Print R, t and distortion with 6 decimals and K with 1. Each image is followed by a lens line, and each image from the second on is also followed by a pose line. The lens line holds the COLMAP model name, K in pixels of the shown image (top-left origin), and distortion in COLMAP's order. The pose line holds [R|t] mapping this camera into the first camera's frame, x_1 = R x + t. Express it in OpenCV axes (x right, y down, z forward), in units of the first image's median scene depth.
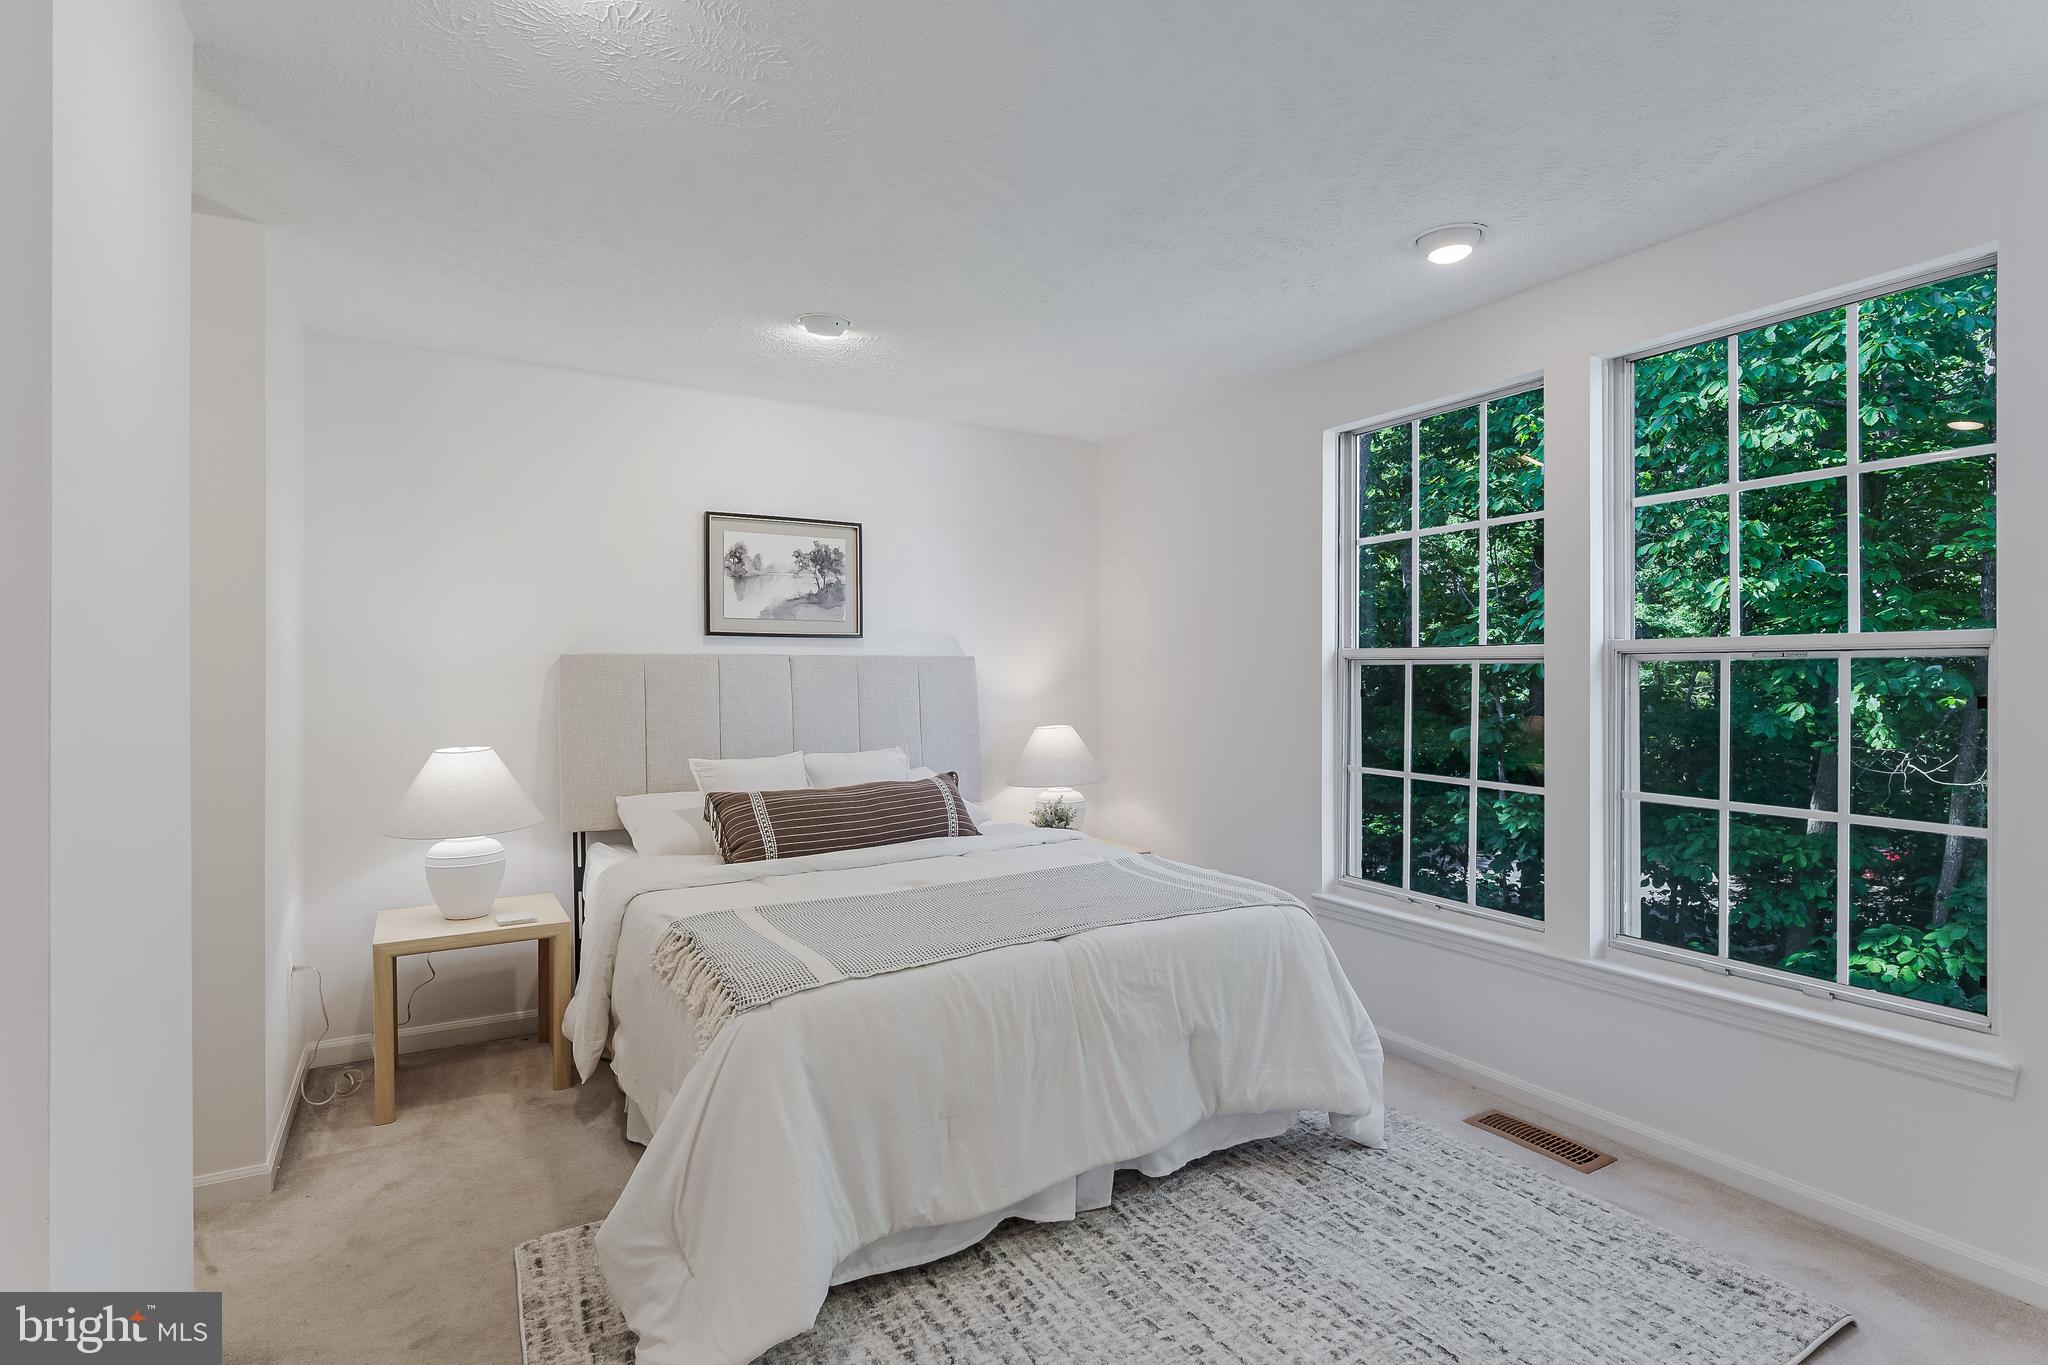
lens RADIAL K [[1019.3, 0, 1024.0], [0, 1019.3, 682.5], [0, 0, 1]] dist [-0.002410, -0.000200]
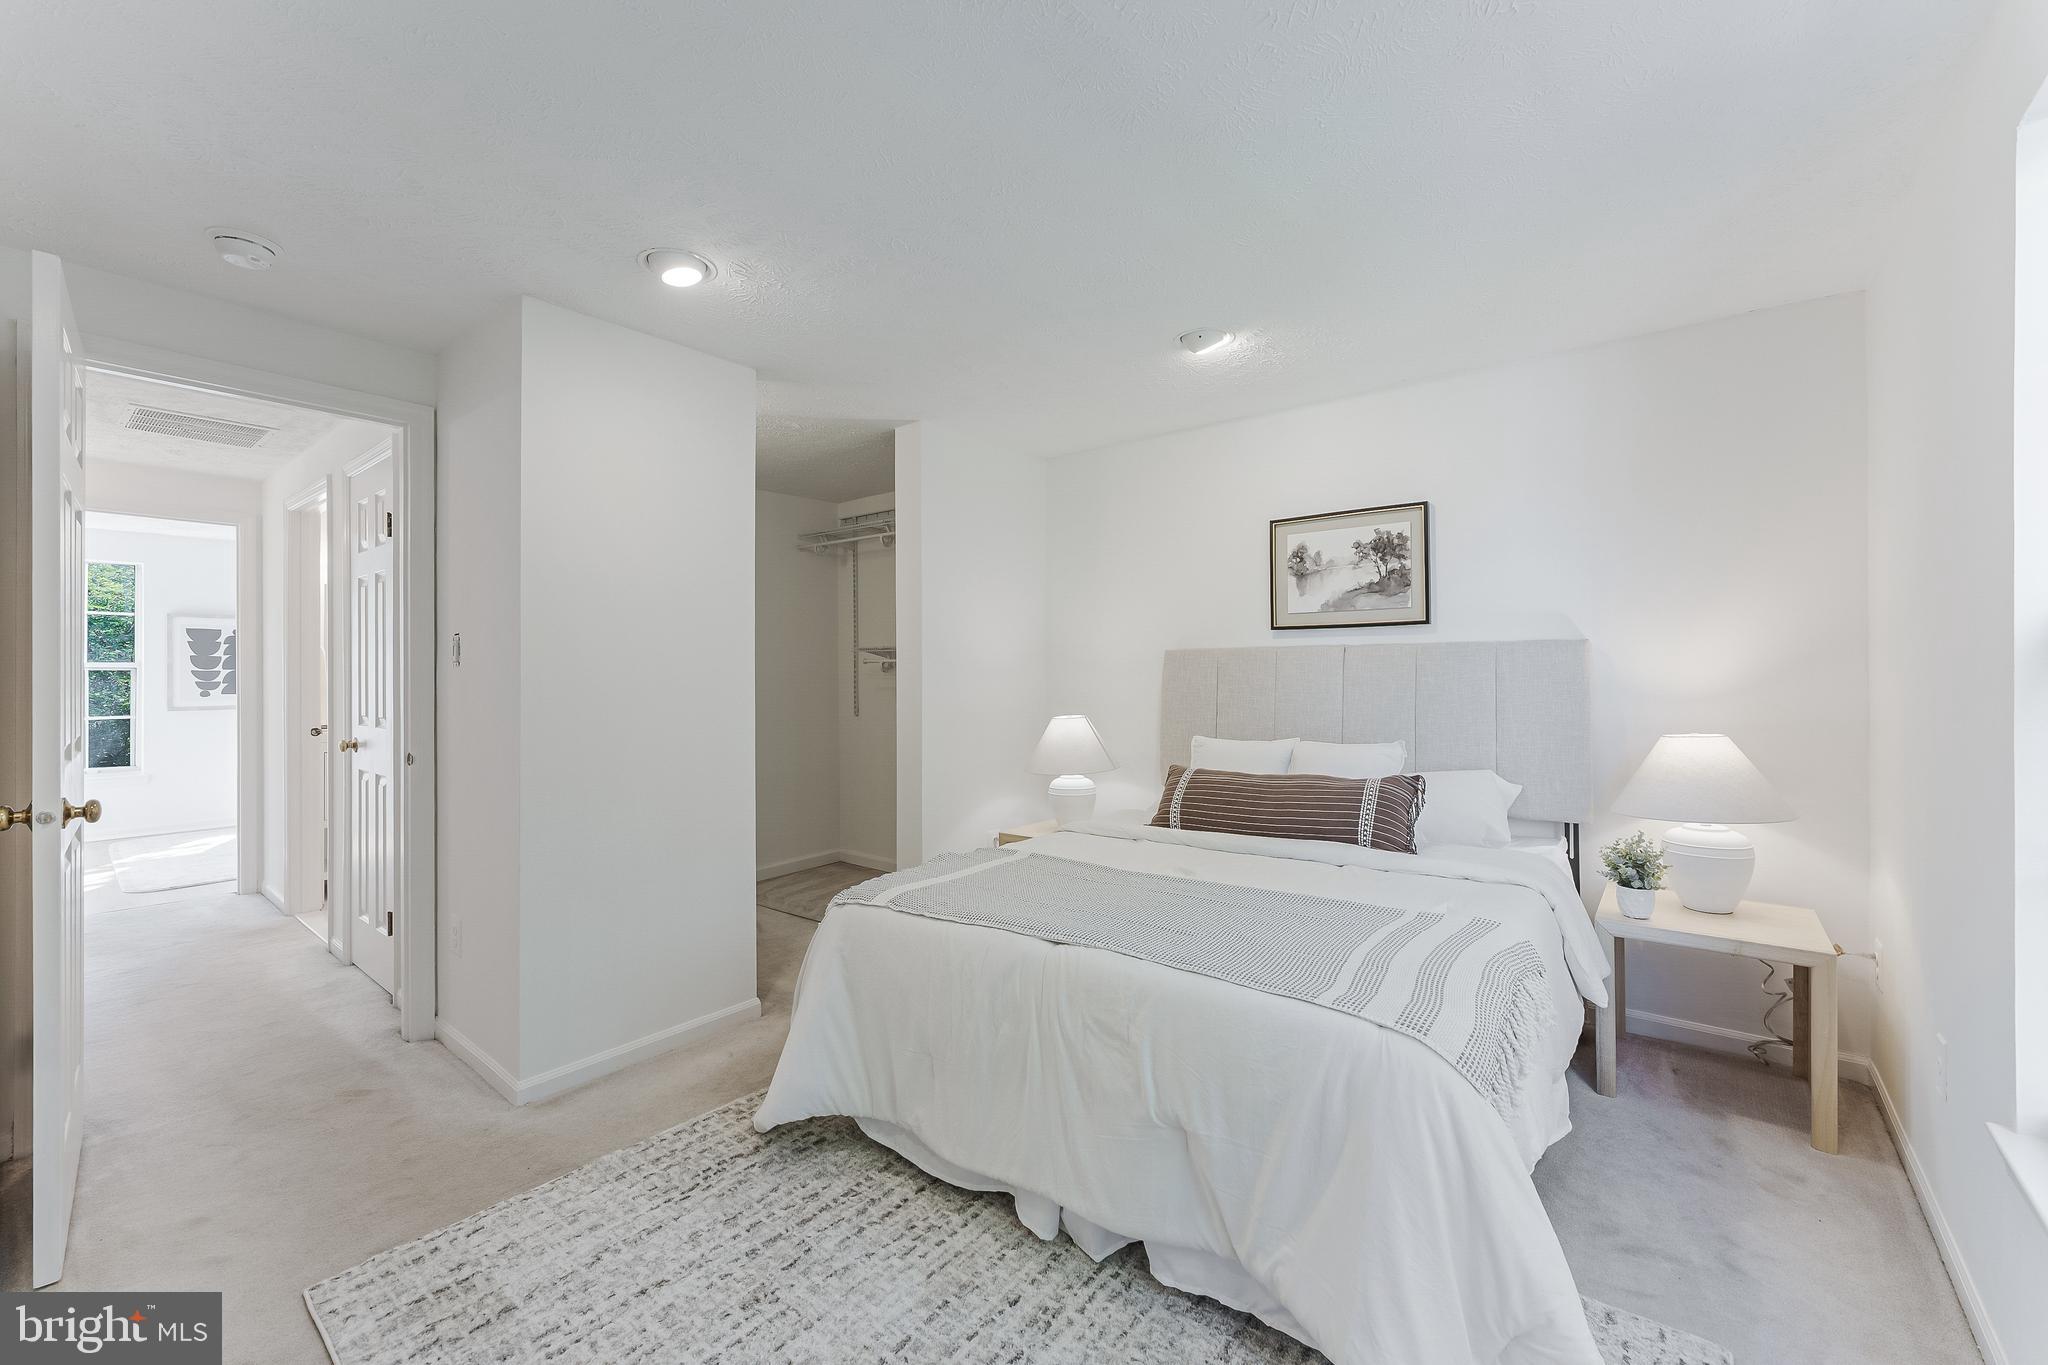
lens RADIAL K [[826.7, 0, 1026.0], [0, 826.7, 673.0], [0, 0, 1]] dist [0.000580, 0.000156]
pose [[0.354901, 0.004496, -0.934893, 0.444357], [0.001327, 0.999985, 0.005313, -0.003792], [0.934903, -0.003126, 0.354889, 0.414429]]
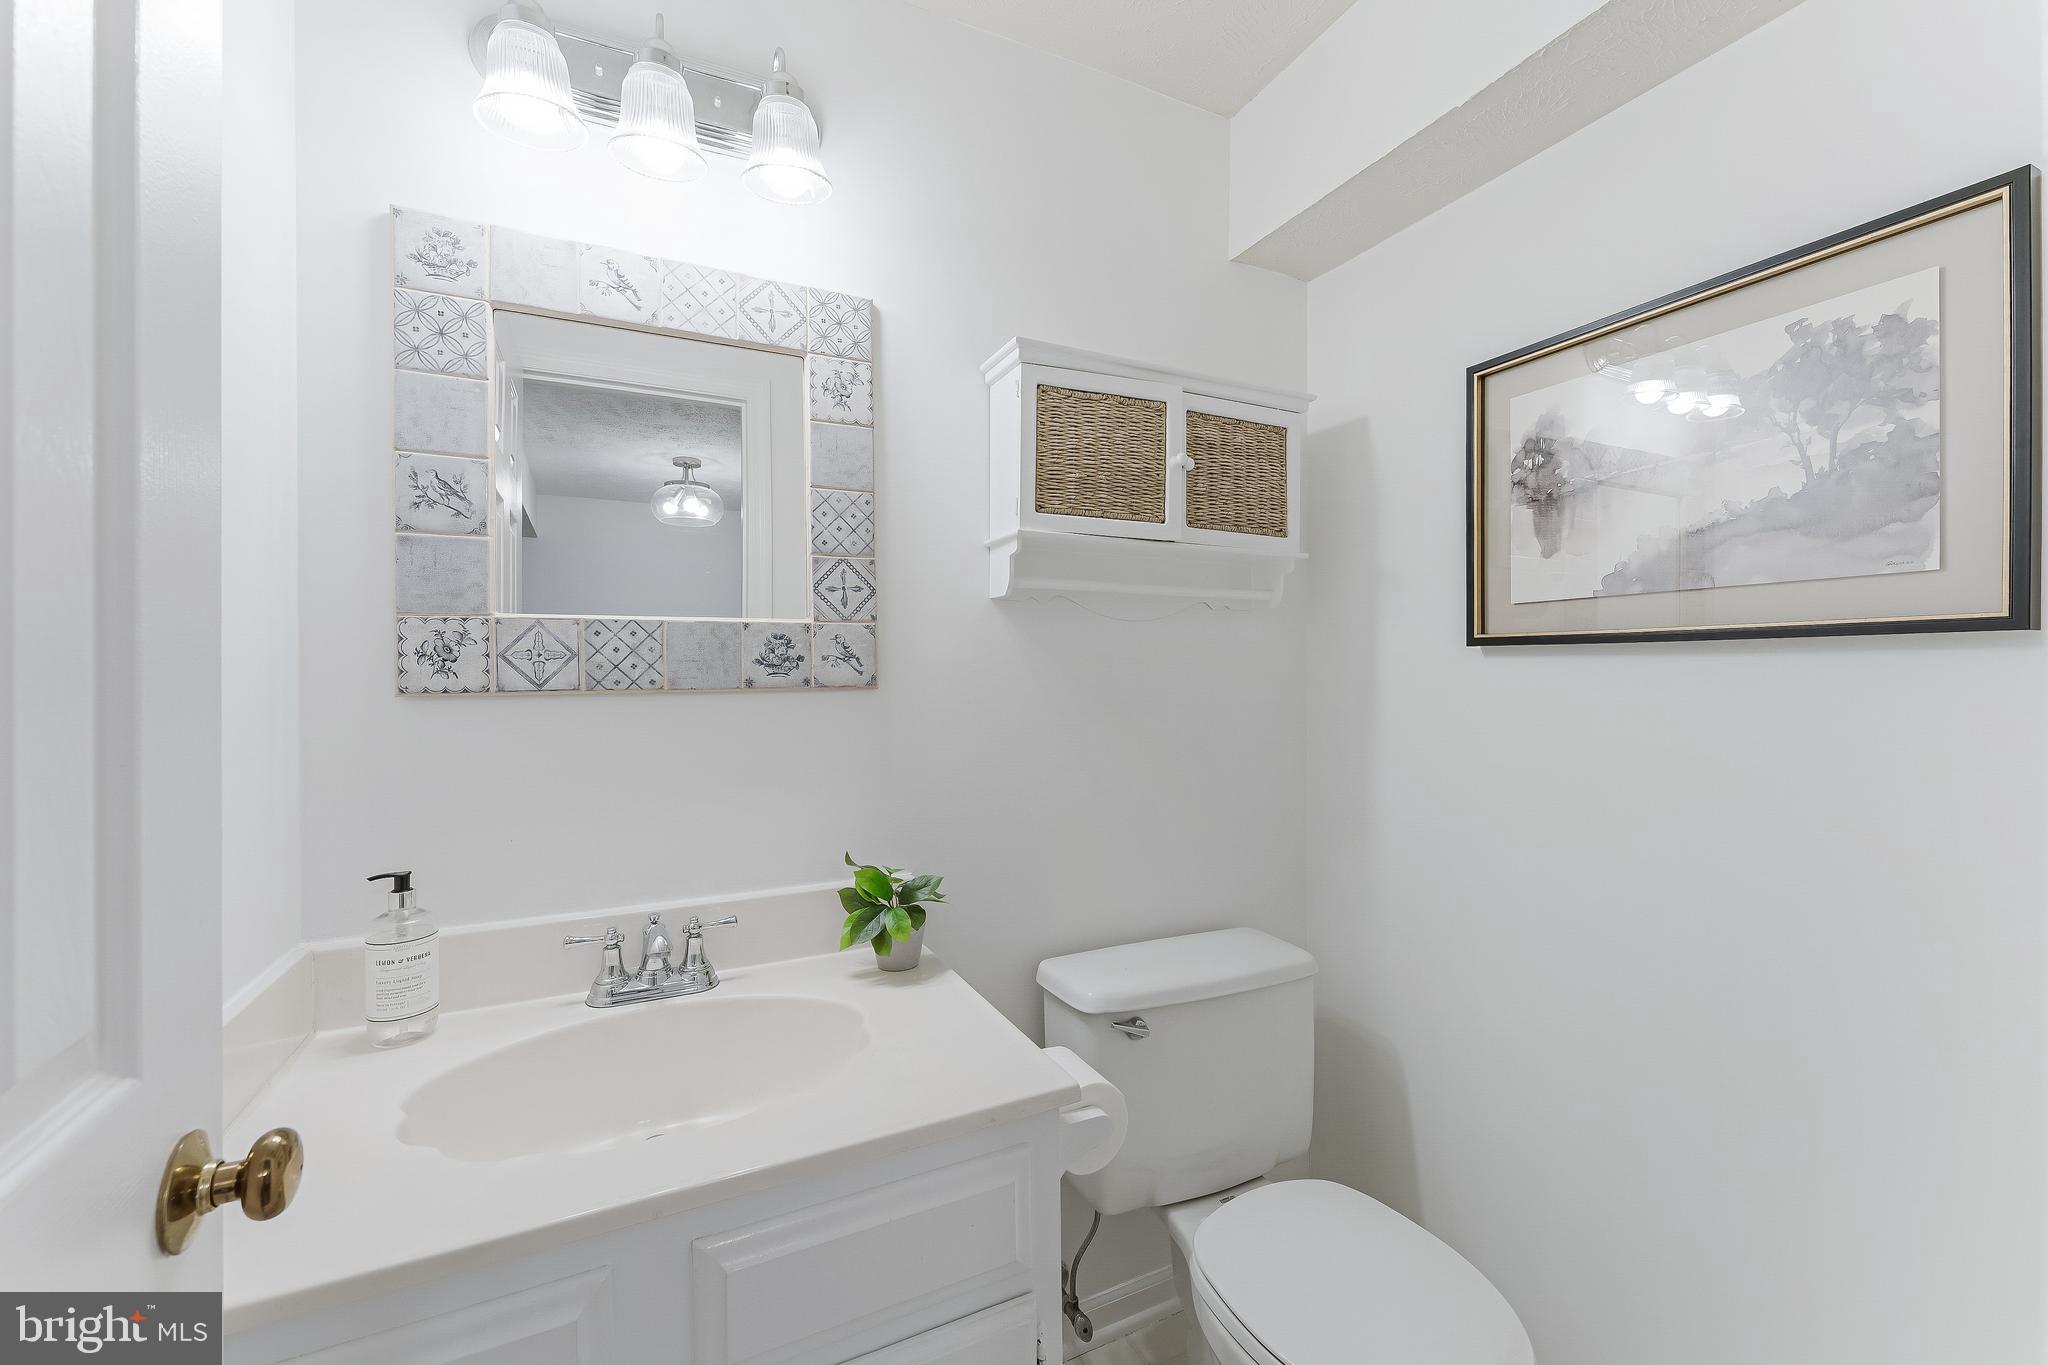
lens RADIAL K [[826.7, 0, 1026.0], [0, 826.7, 673.0], [0, 0, 1]] dist [0.000580, 0.000156]
pose [[-0.077892, 0.007878, -0.996931, 0.064677], [0.001915, 0.999968, 0.007753, -0.037569], [0.996960, -0.001305, -0.077904, 0.824167]]
